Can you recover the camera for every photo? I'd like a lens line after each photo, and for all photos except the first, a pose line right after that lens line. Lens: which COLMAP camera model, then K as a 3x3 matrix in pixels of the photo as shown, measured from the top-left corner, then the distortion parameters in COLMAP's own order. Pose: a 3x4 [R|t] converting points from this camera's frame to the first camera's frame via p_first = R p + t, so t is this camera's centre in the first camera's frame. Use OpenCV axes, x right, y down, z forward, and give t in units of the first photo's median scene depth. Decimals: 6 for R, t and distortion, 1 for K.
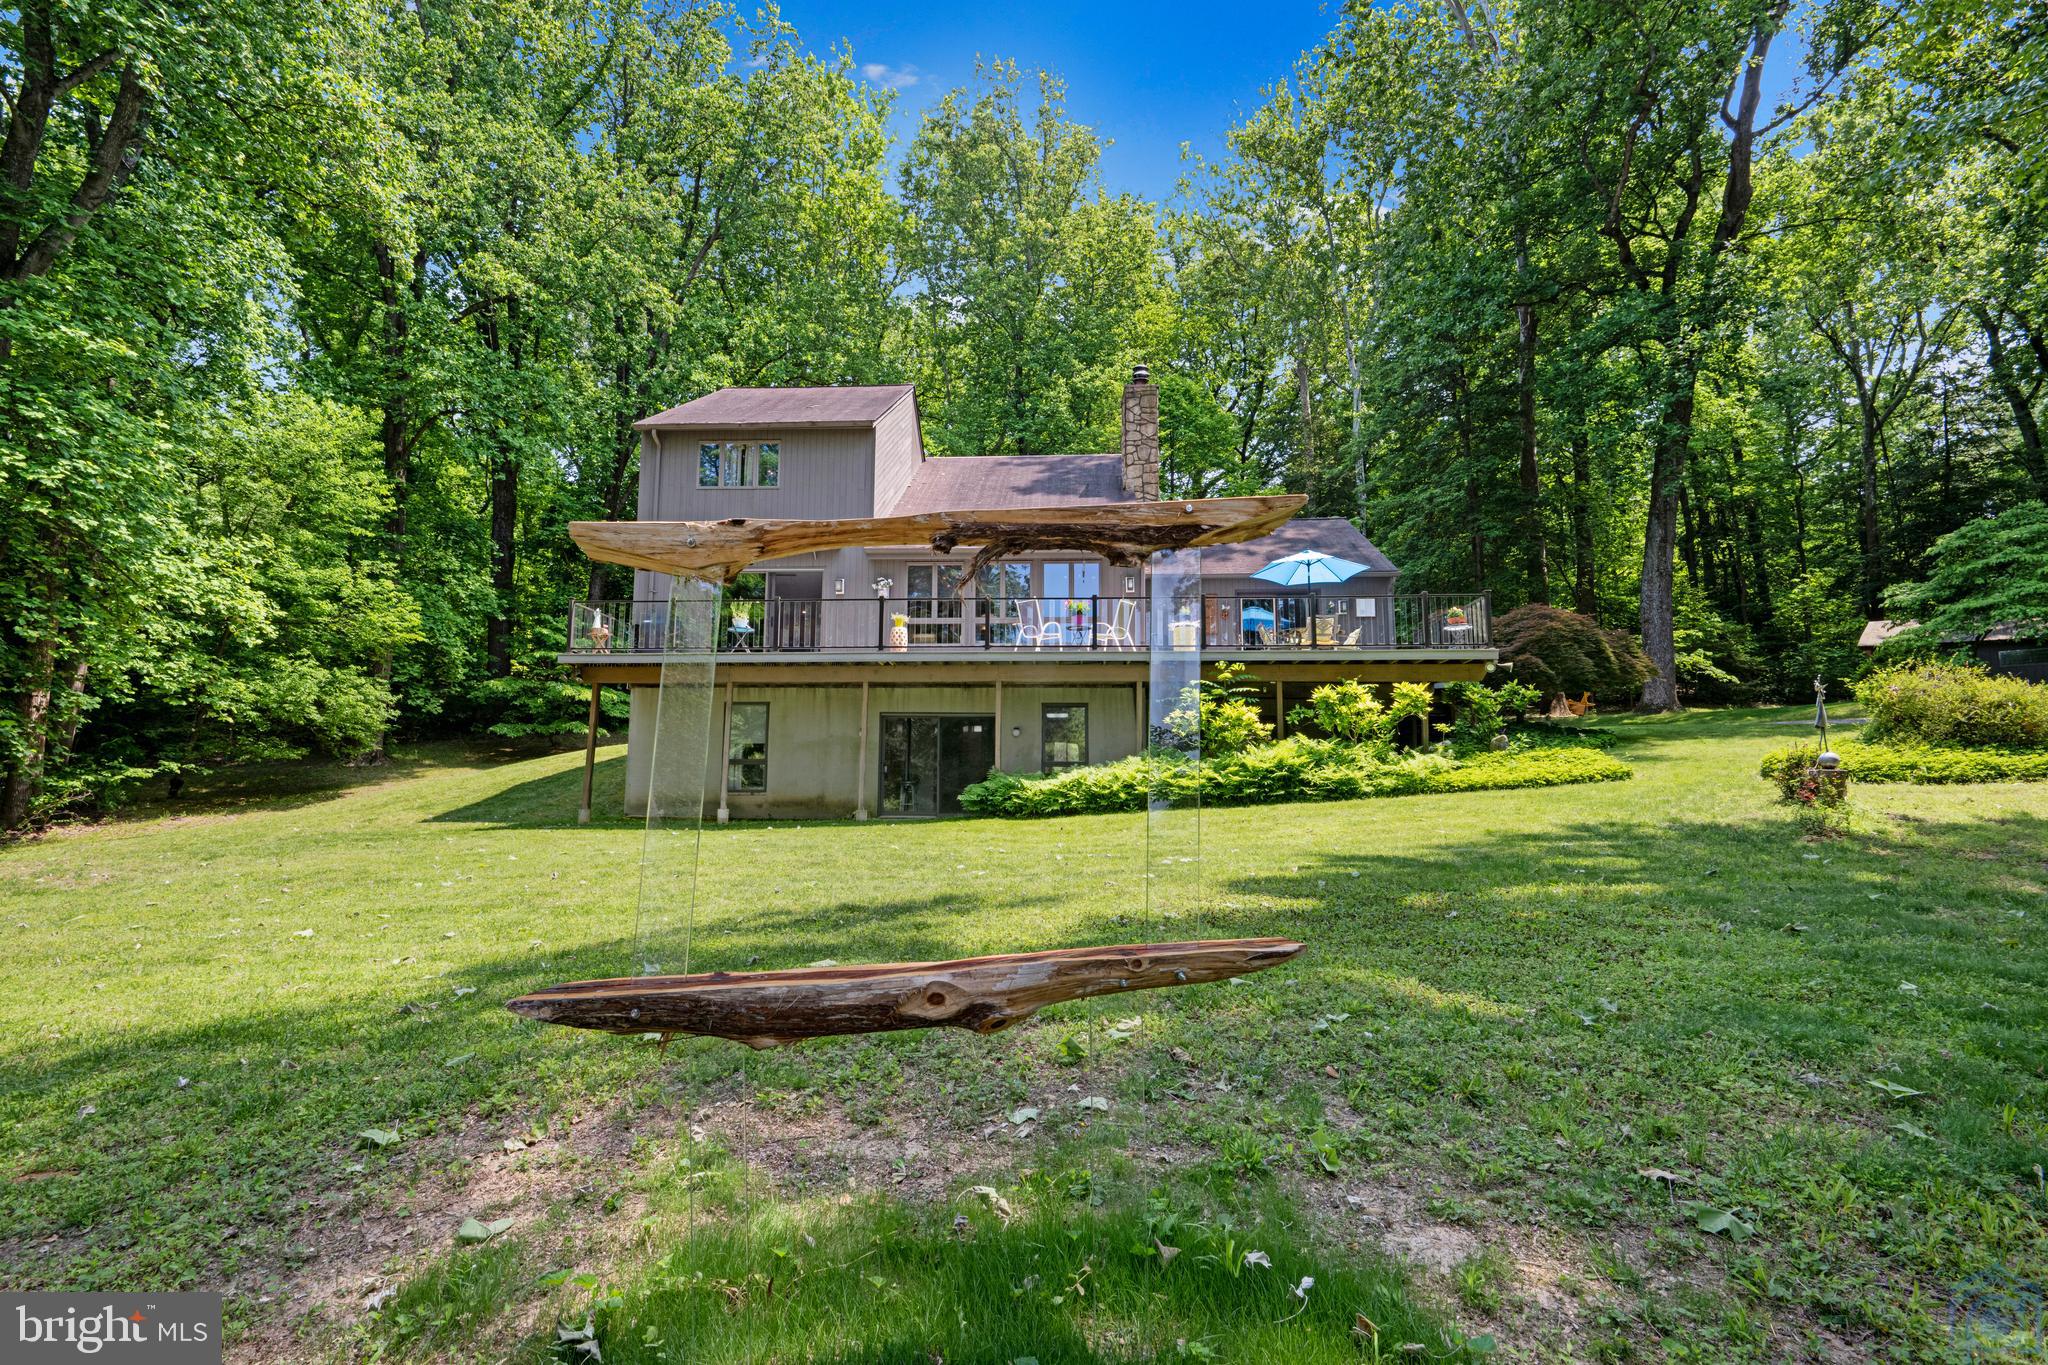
lens RADIAL K [[1009.1, 0, 1024.3], [0, 1009.1, 680.4], [0, 0, 1]] dist [-0.001015, -0.001230]
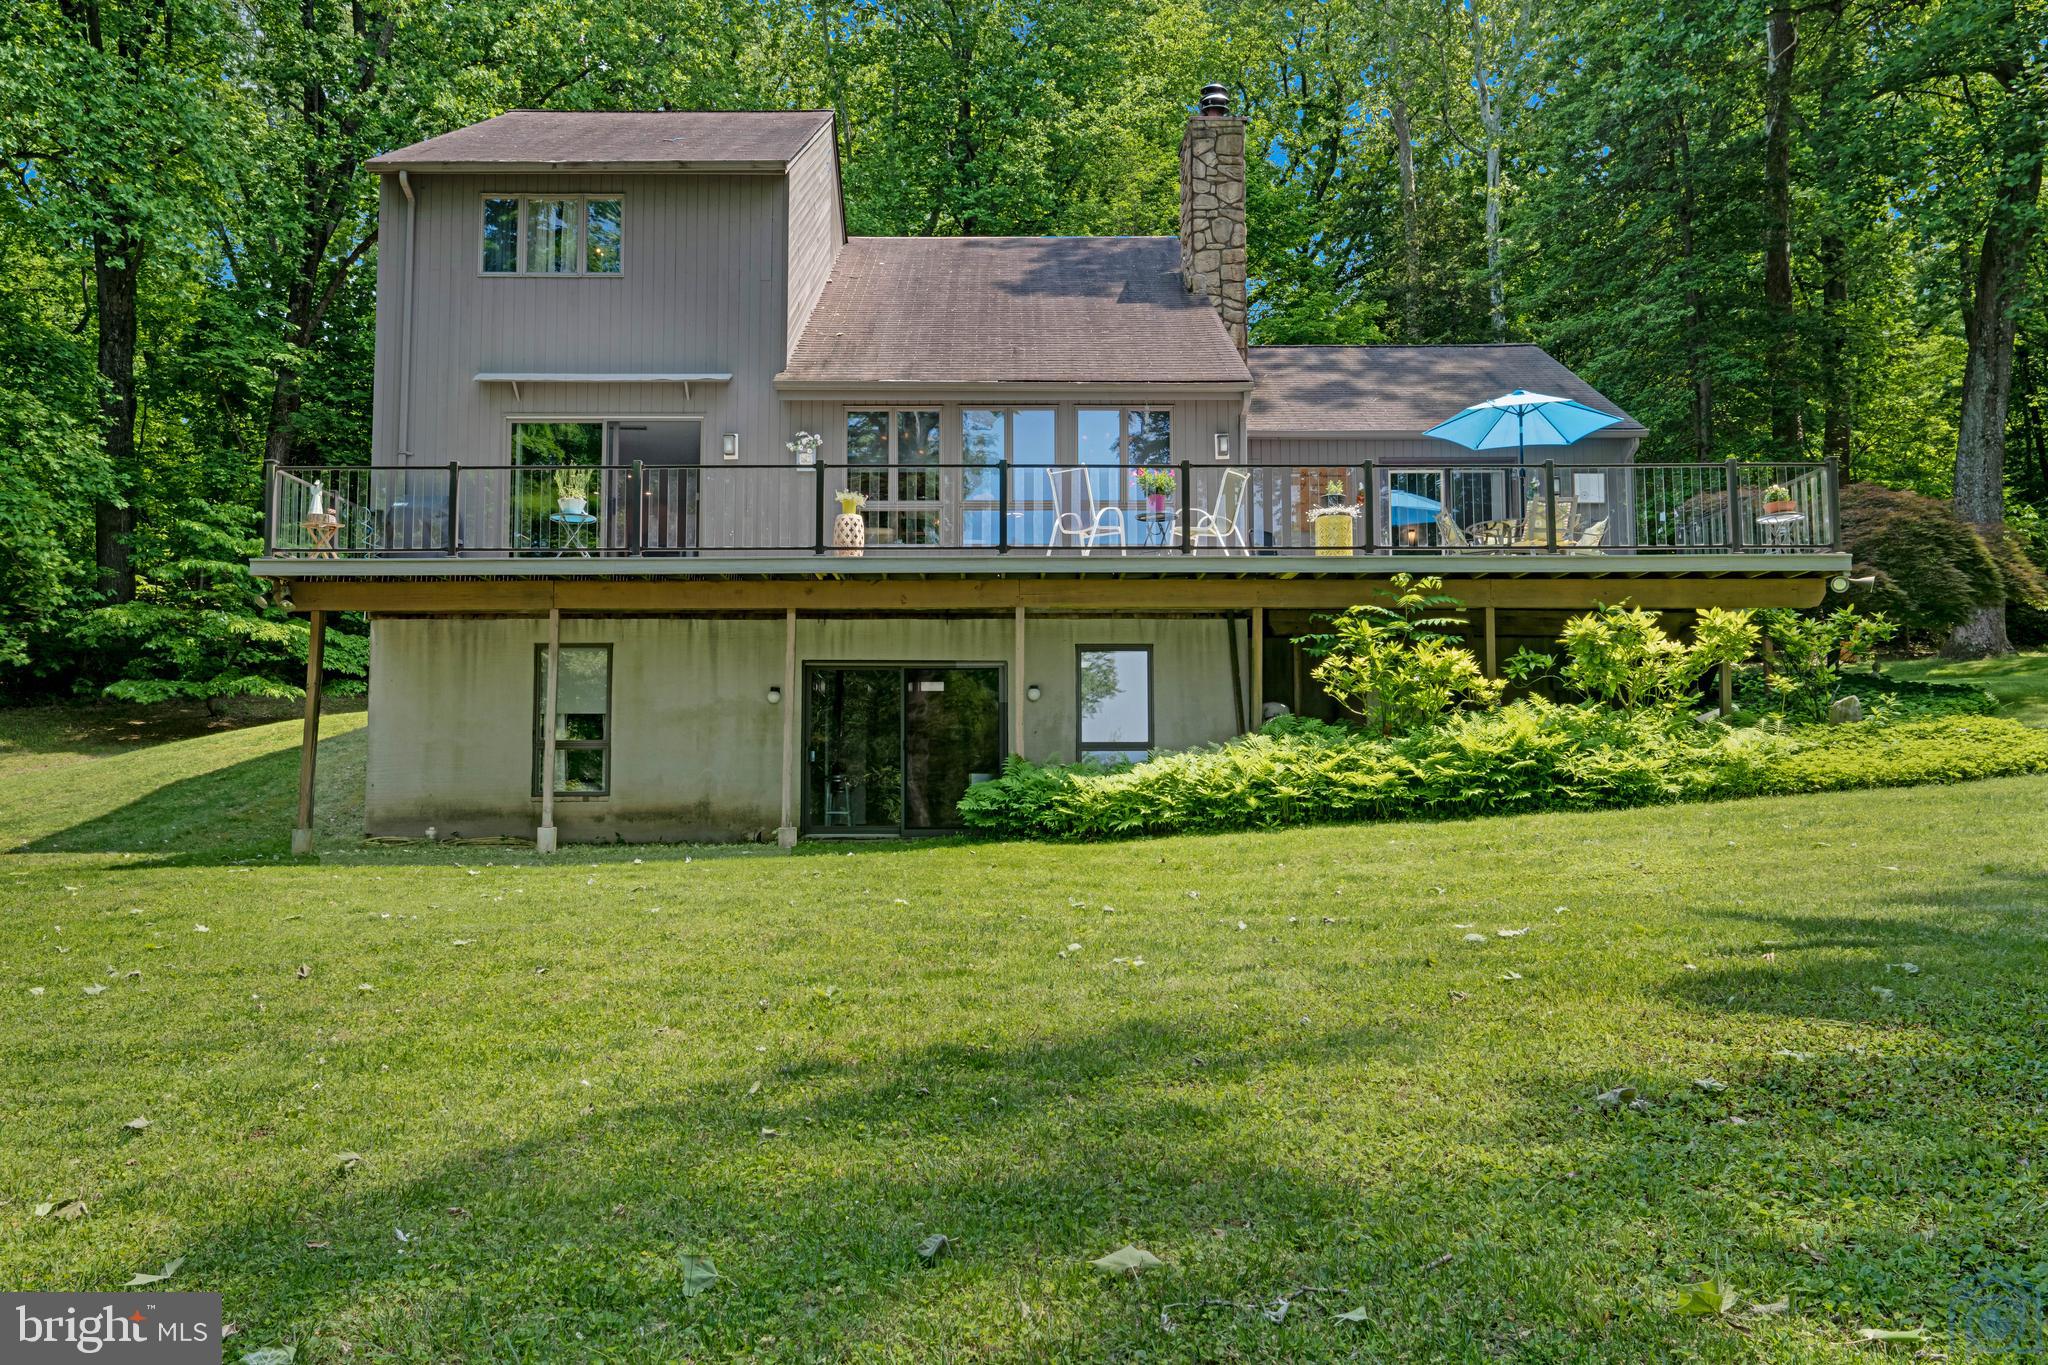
lens RADIAL K [[1536.6, 0, 1025.3], [0, 1536.6, 683.8], [0, 0, 1]] dist [-0.009279, -0.008714]
pose [[0.997952, -0.003319, 0.063879, -0.071383], [0.000207, 0.998815, 0.048659, 0.001580], [-0.063965, -0.048546, 0.996771, 0.093795]]
